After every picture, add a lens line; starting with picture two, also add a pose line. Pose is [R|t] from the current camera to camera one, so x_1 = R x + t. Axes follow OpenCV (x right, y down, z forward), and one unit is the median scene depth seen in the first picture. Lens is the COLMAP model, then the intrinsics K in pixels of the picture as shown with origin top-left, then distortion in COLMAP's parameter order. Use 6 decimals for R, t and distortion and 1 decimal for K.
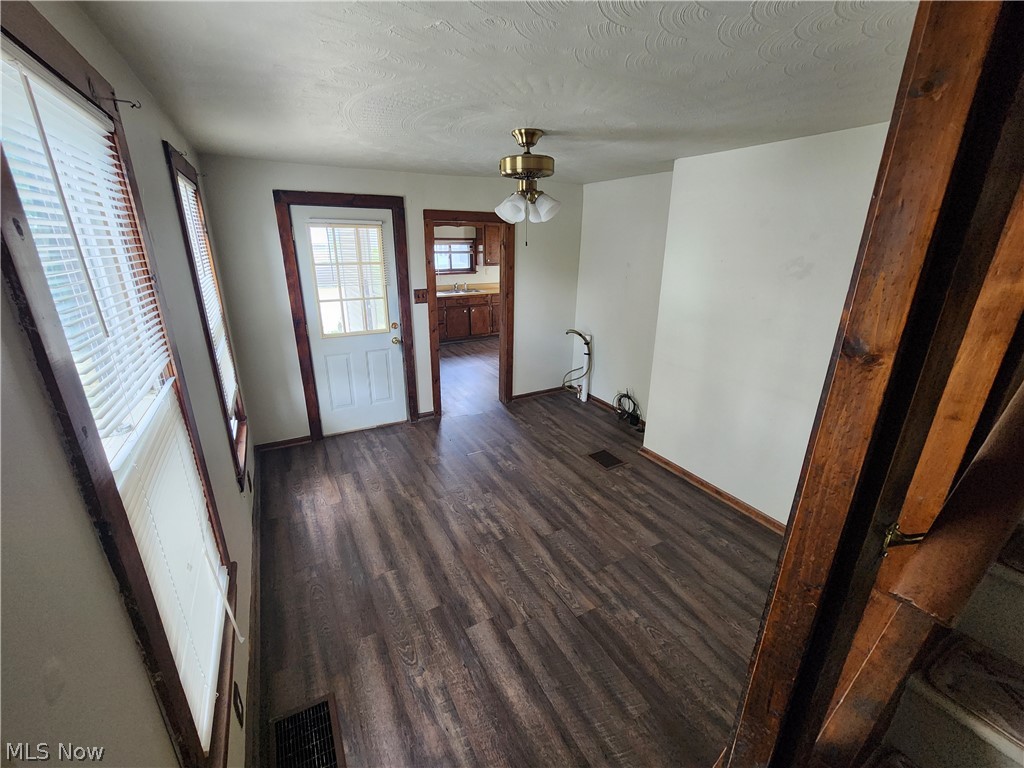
lens RADIAL K [[426.1, 0, 509.9], [0, 426.1, 378.1], [0, 0, 1]] dist [0.002319, -0.000454]
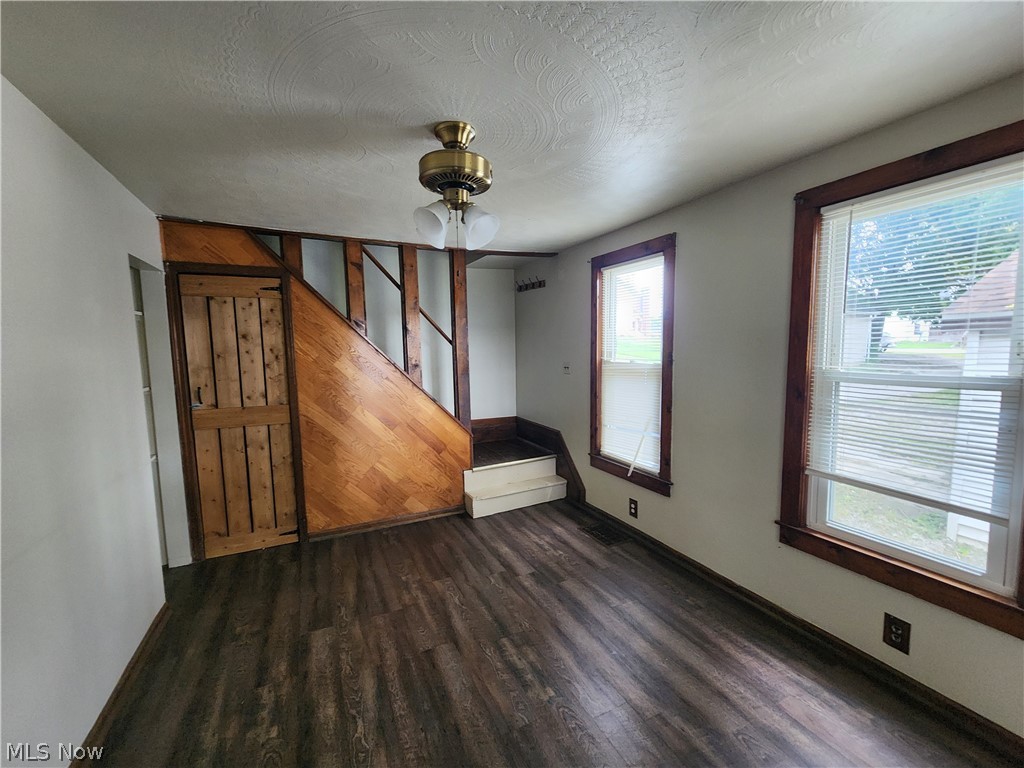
lens RADIAL K [[426.1, 0, 515.4], [0, 426.1, 394.7], [0, 0, 1]] dist [0.002319, -0.000454]
pose [[-0.998556, -0.002001, 0.053680, -0.072634], [0.020553, 0.909031, 0.416222, -0.323565], [-0.049630, 0.416724, -0.907677, 1.322002]]
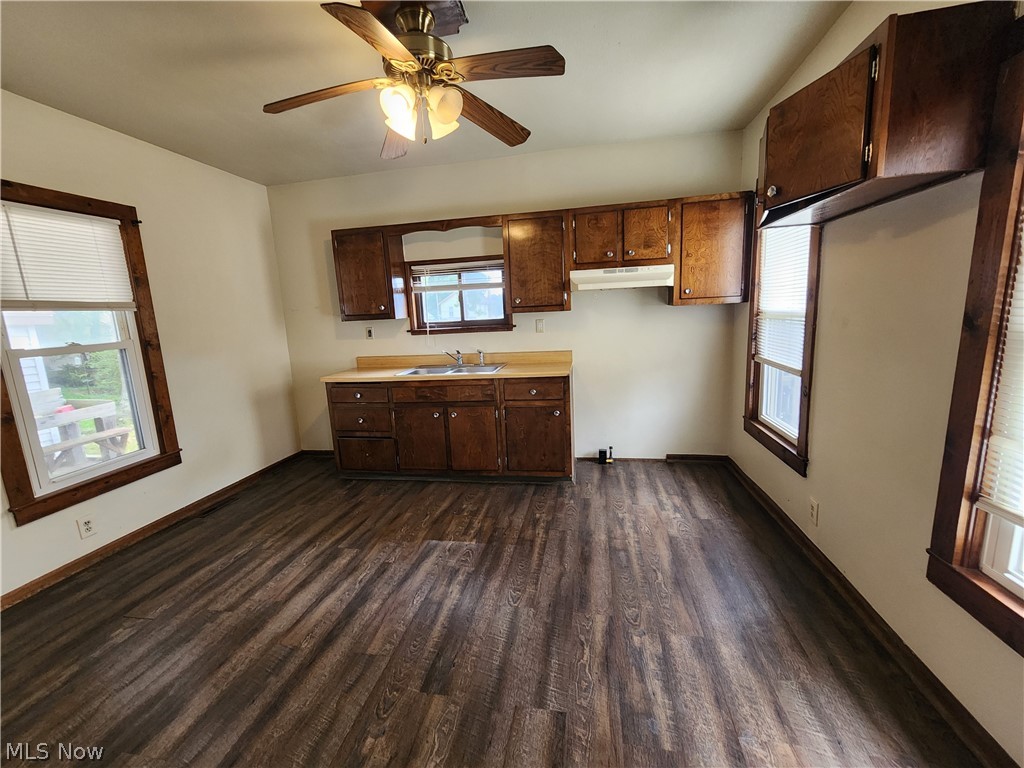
lens RADIAL K [[426.1, 0, 503.8], [0, 426.1, 382.6], [0, 0, 1]] dist [0.002319, -0.000454]
pose [[0.763231, 0.070825, -0.642232, 0.548556], [-0.146098, 0.987148, -0.064761, -0.417522], [0.629392, 0.143256, 0.763770, 1.711603]]
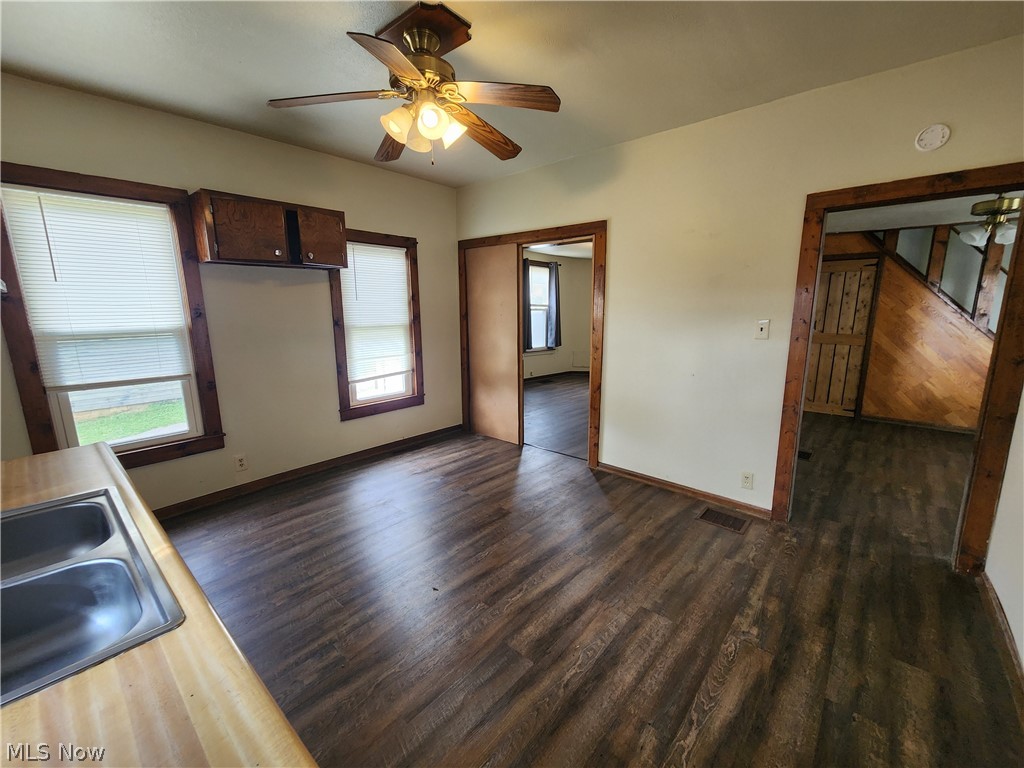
lens RADIAL K [[426.1, 0, 511.8], [0, 426.1, 383.8], [0, 0, 1]] dist [0.002319, -0.000454]
pose [[-0.334846, -0.178055, 0.925297, -0.615080], [0.288873, 0.915302, 0.280668, -0.597549], [-0.896901, 0.361274, -0.255050, 2.209739]]
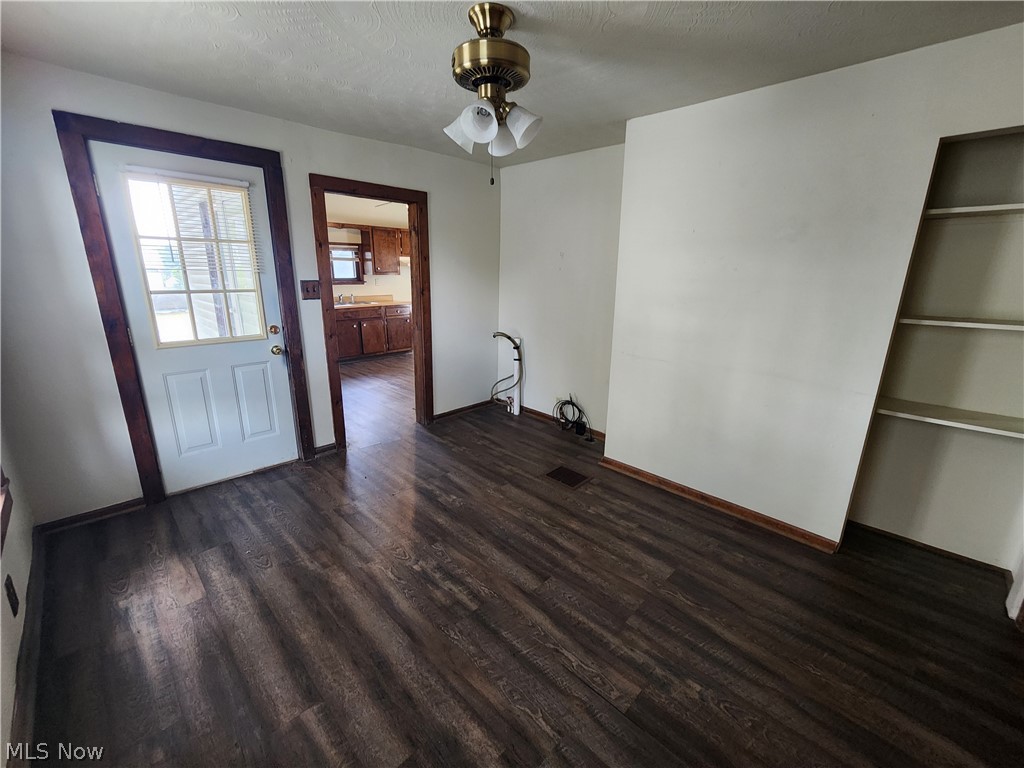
lens RADIAL K [[426.1, 0, 508.2], [0, 426.1, 382.7], [0, 0, 1]] dist [0.002319, -0.000454]
pose [[0.961275, -0.066113, 0.267543, -0.111908], [0.080067, 0.995922, -0.041574, 0.038219], [-0.263703, 0.061386, 0.962649, 0.254131]]
